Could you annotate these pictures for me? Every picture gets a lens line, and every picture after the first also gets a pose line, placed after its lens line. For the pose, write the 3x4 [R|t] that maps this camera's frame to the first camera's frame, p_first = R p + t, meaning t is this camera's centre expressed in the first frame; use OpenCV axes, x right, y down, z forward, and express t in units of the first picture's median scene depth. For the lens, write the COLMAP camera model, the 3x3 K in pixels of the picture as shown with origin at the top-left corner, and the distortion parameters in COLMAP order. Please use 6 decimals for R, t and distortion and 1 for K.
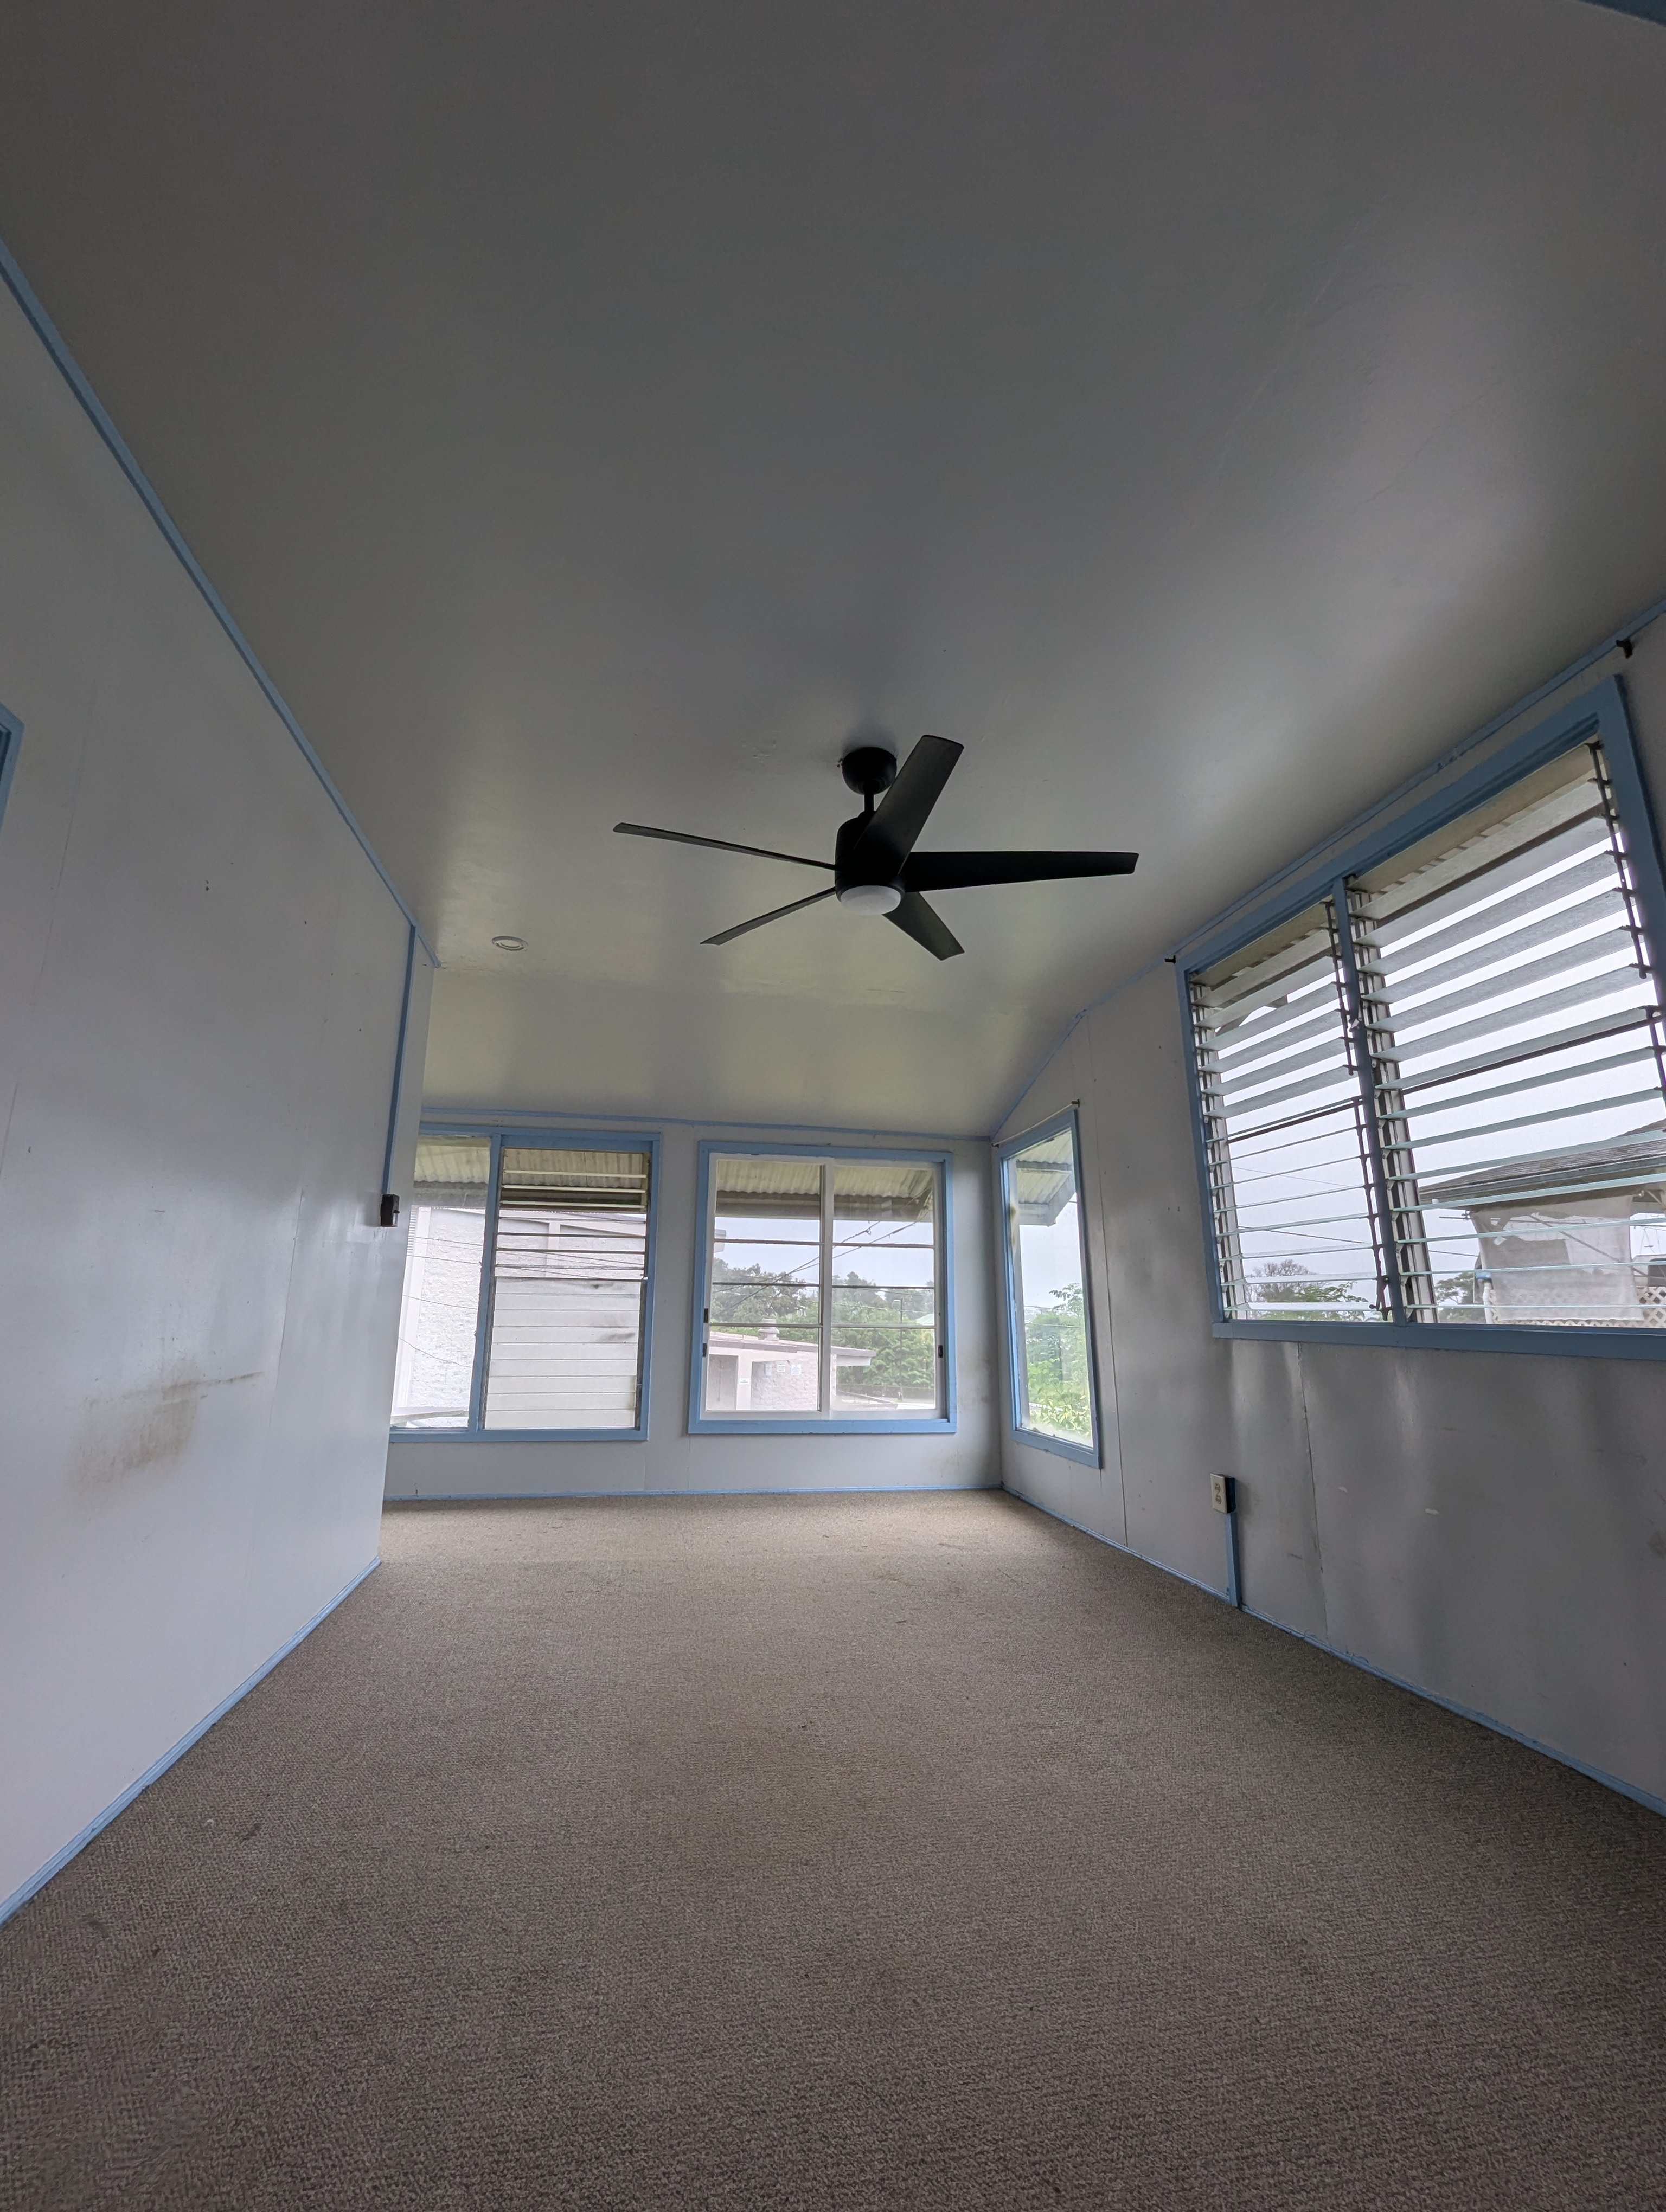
lens RADIAL K [[927.7, 0, 822.3], [0, 927.7, 1103.3], [0, 0, 1]] dist [0.007693, -0.005650]
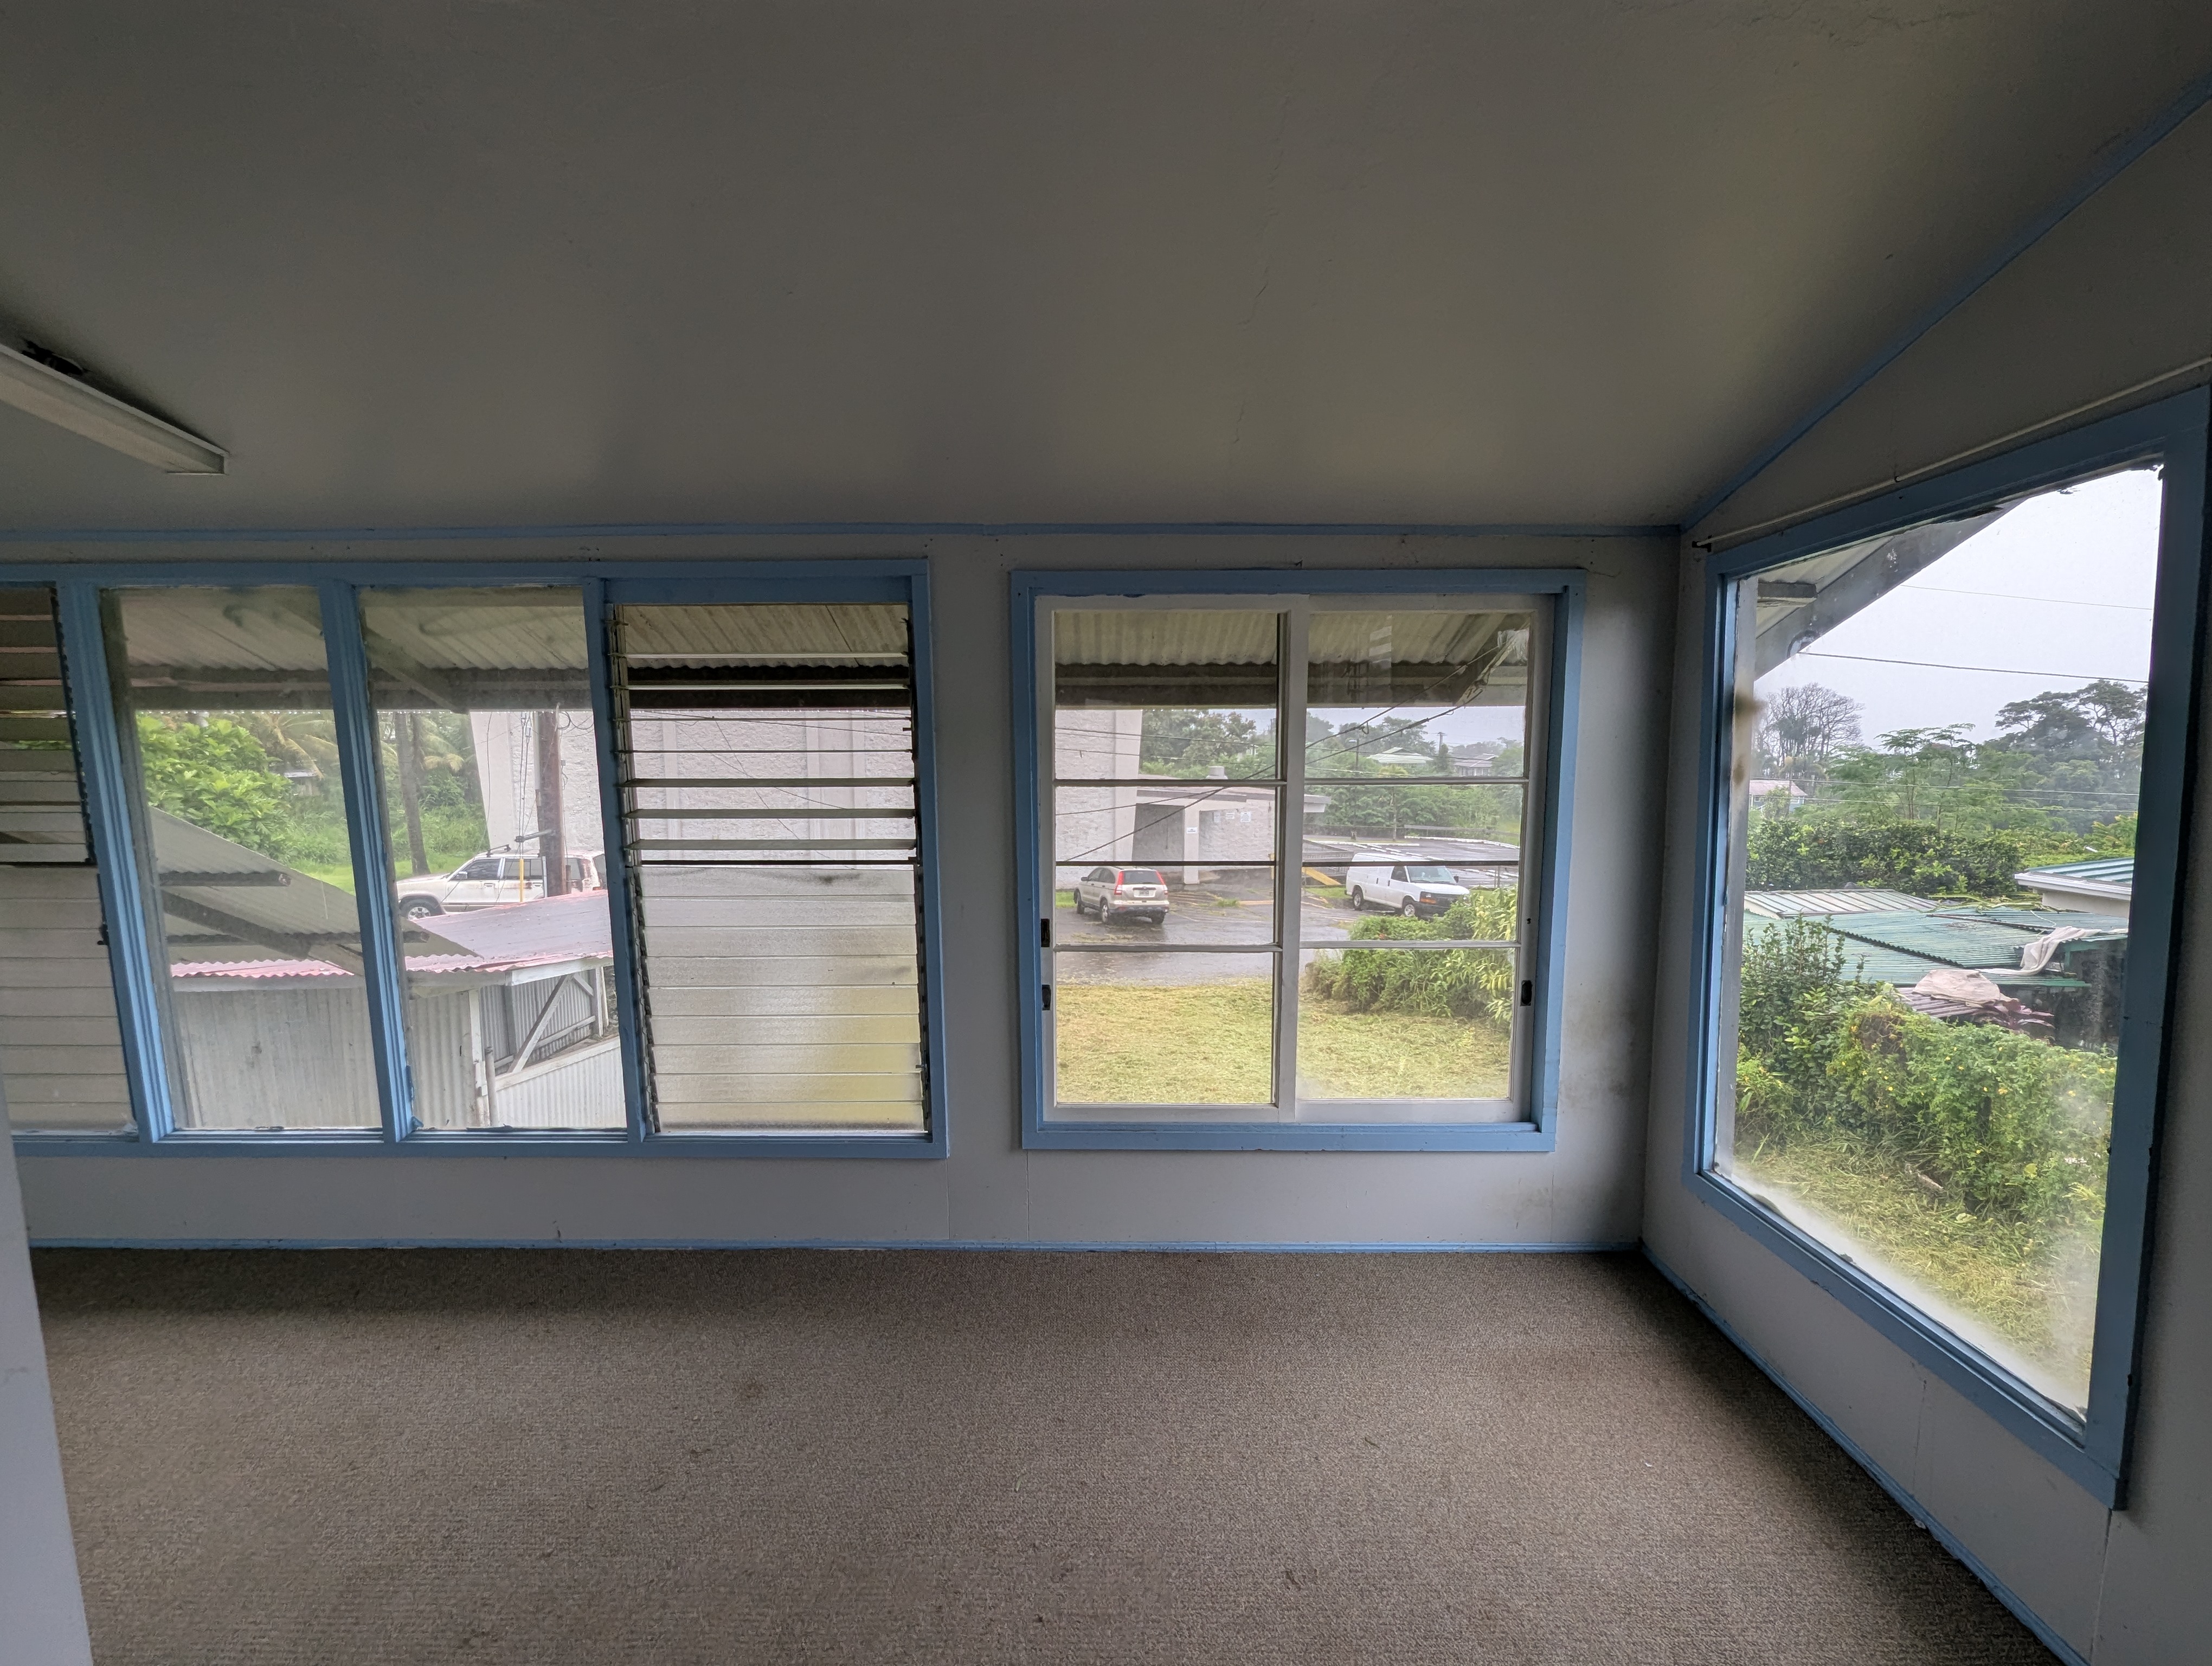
lens RADIAL K [[921.9, 0, 1098.4], [0, 921.9, 853.7], [0, 0, 1]] dist [-0.004111, 0.002823]
pose [[0.982650, 0.004204, -0.185420, -0.007438], [0.056825, 0.944836, 0.322576, 0.043506], [0.176547, -0.327516, 0.928205, 0.825471]]
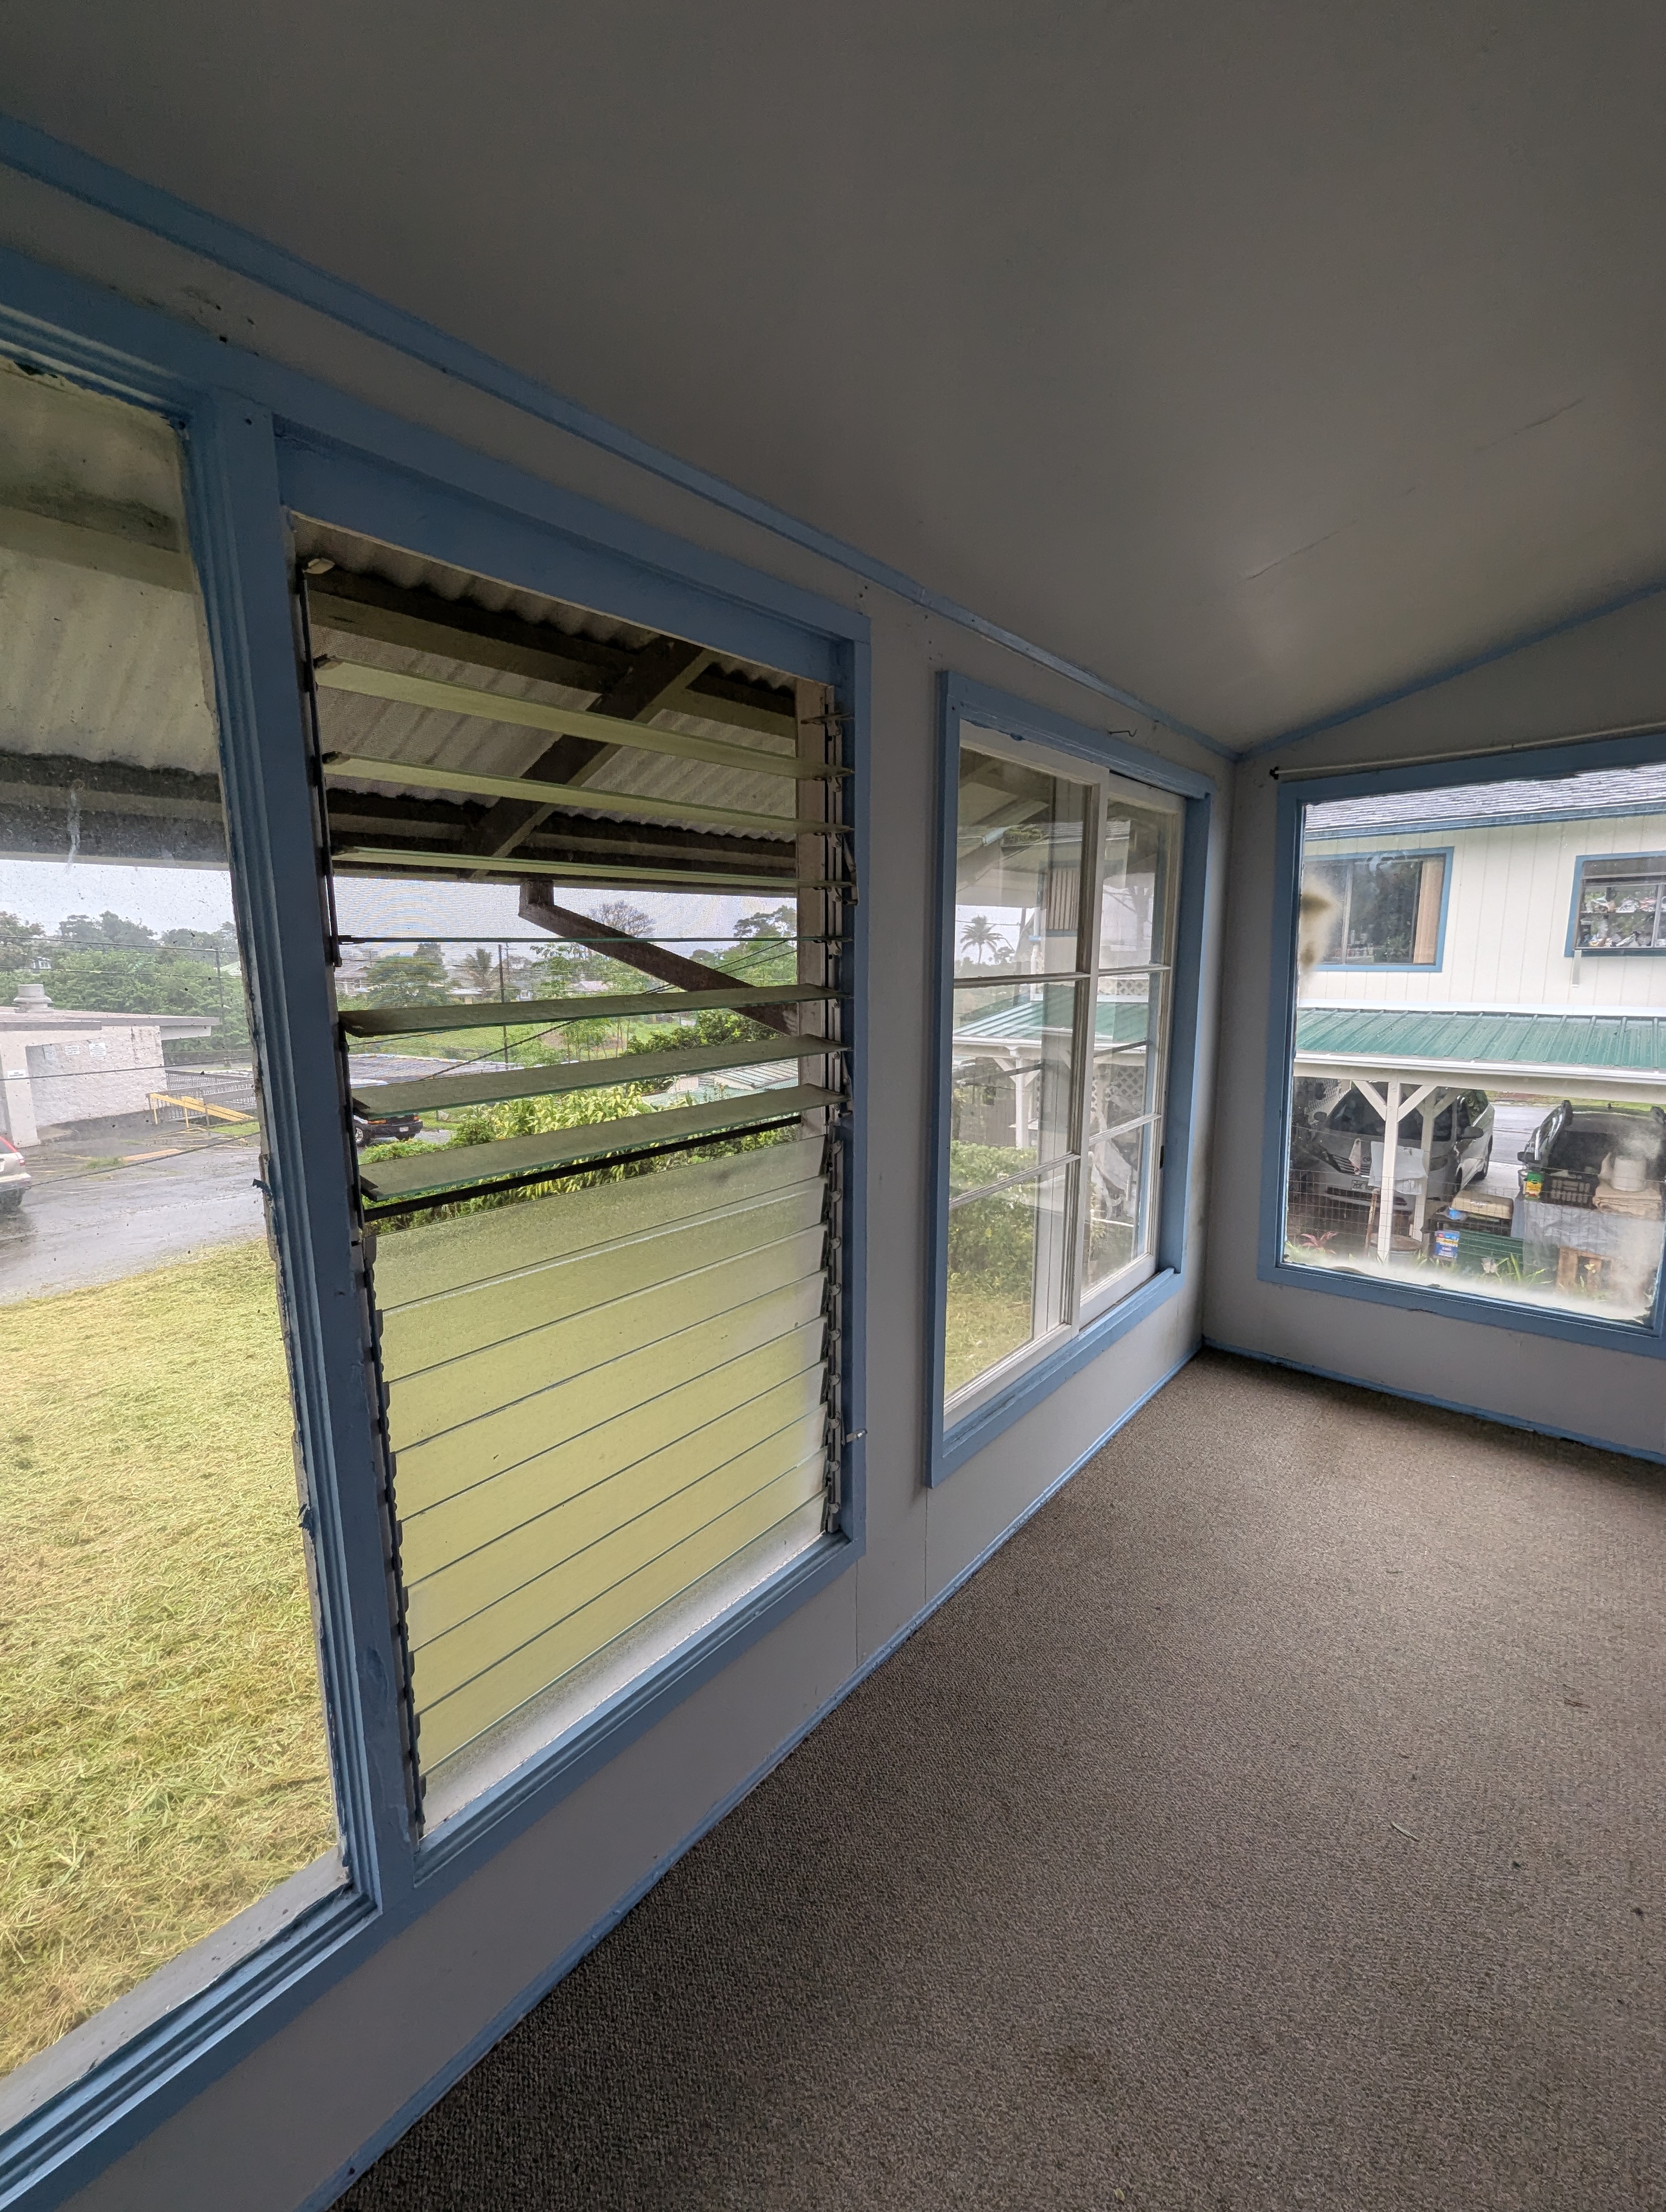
lens RADIAL K [[921.9, 0, 821.6], [0, 921.9, 1108.3], [0, 0, 1]] dist [-0.004111, 0.002823]
pose [[0.770712, -0.132138, 0.623333, -0.569882], [-0.115631, 0.933014, 0.340755, 0.118349], [-0.626605, -0.334700, 0.703806, 1.163432]]
